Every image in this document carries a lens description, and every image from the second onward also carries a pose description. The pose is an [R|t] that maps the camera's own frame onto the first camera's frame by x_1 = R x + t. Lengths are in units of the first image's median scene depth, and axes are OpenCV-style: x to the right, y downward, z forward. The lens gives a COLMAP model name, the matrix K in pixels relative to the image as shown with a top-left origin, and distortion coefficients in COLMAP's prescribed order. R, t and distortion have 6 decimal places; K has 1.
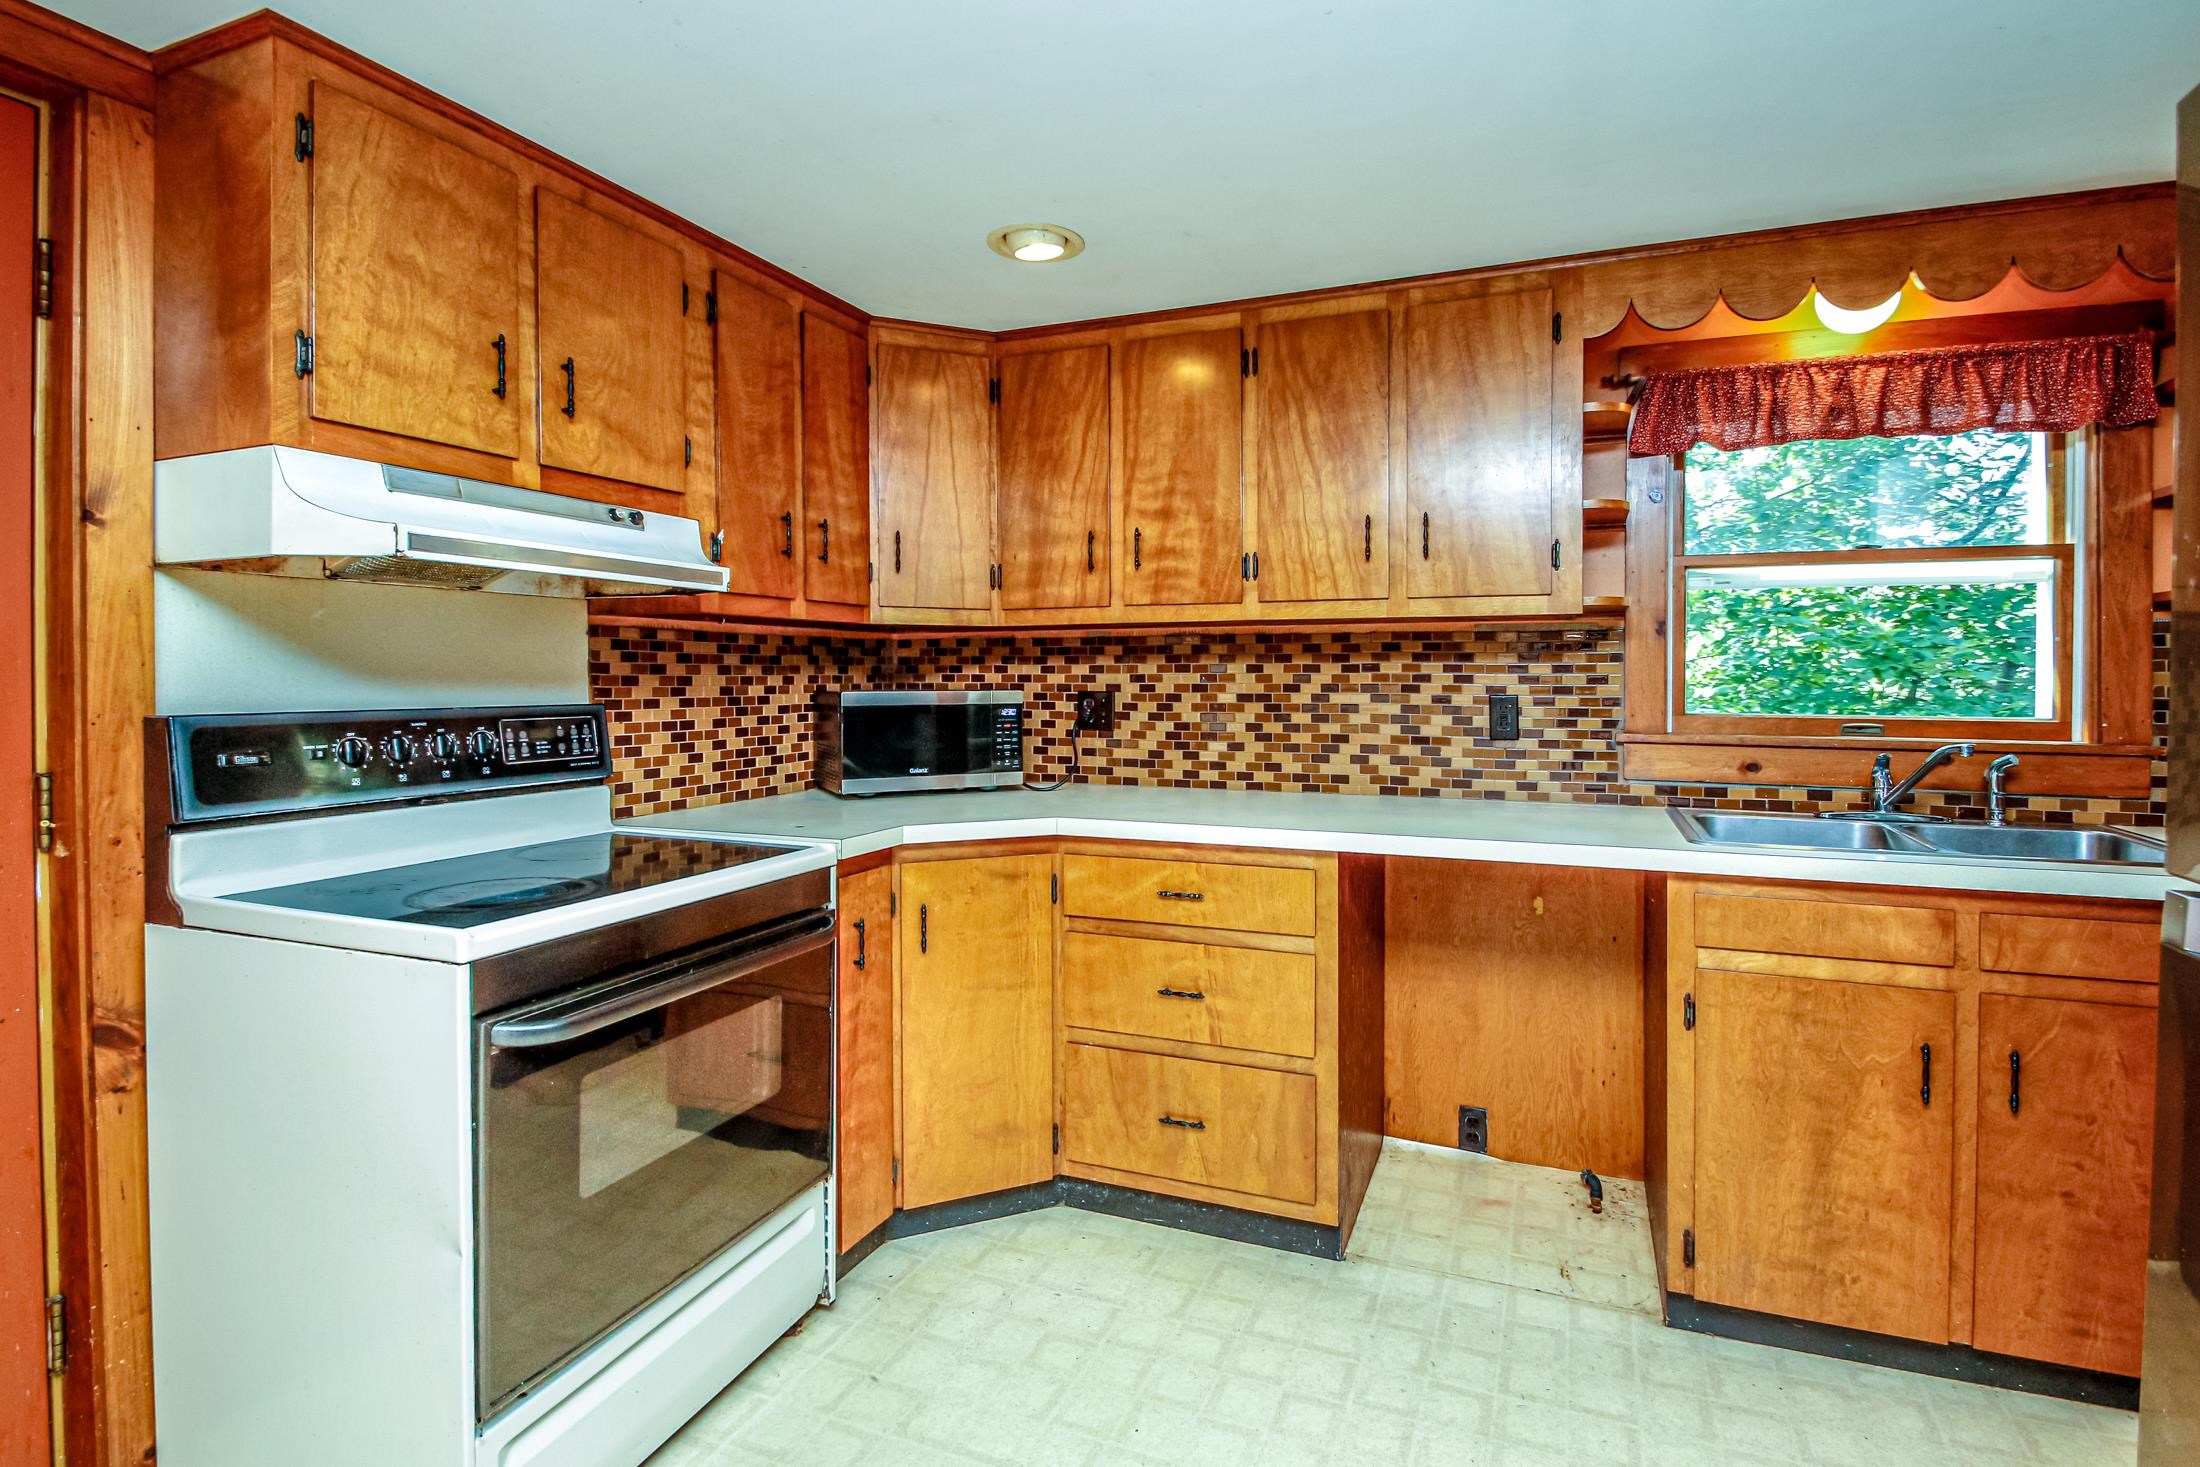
lens RADIAL K [[1048.5, 0, 1143.1], [0, 1048.5, 684.0], [0, 0, 1]] dist [0.010175, -0.000312]
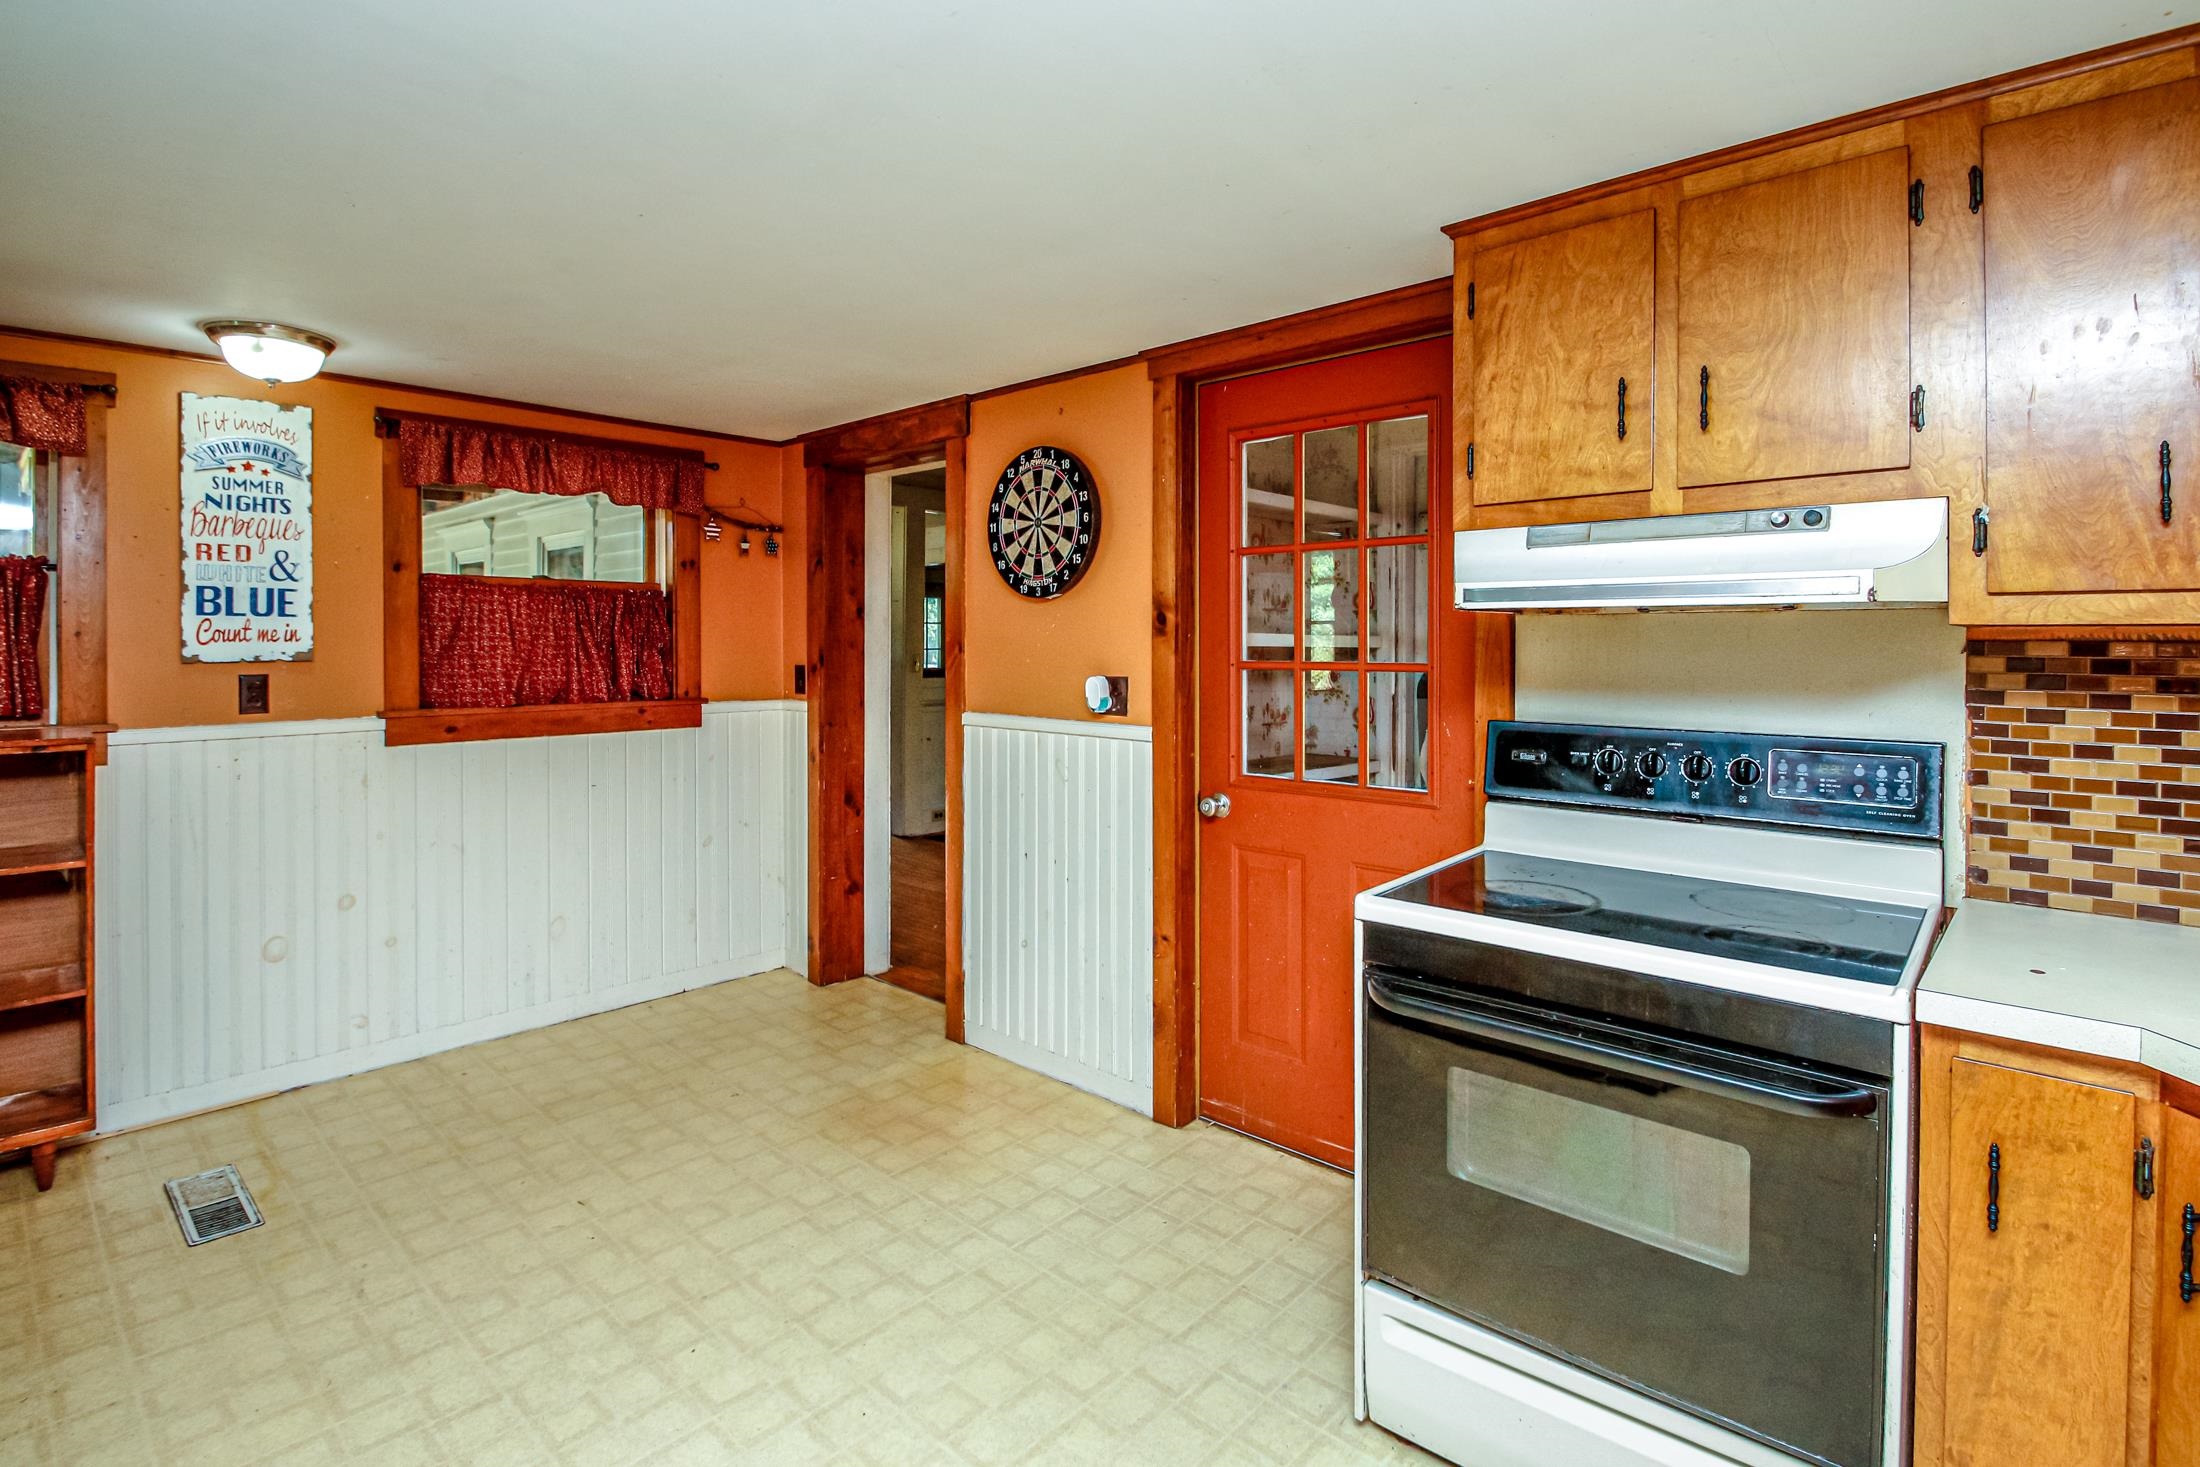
lens RADIAL K [[1048.5, 0, 1112.6], [0, 1048.5, 652.0], [0, 0, 1]] dist [0.010175, -0.000312]
pose [[-0.328678, 0.006212, -0.944421, 0.432139], [-0.011317, 0.999881, 0.010515, -0.051002], [0.944374, 0.014144, -0.328569, 0.689826]]
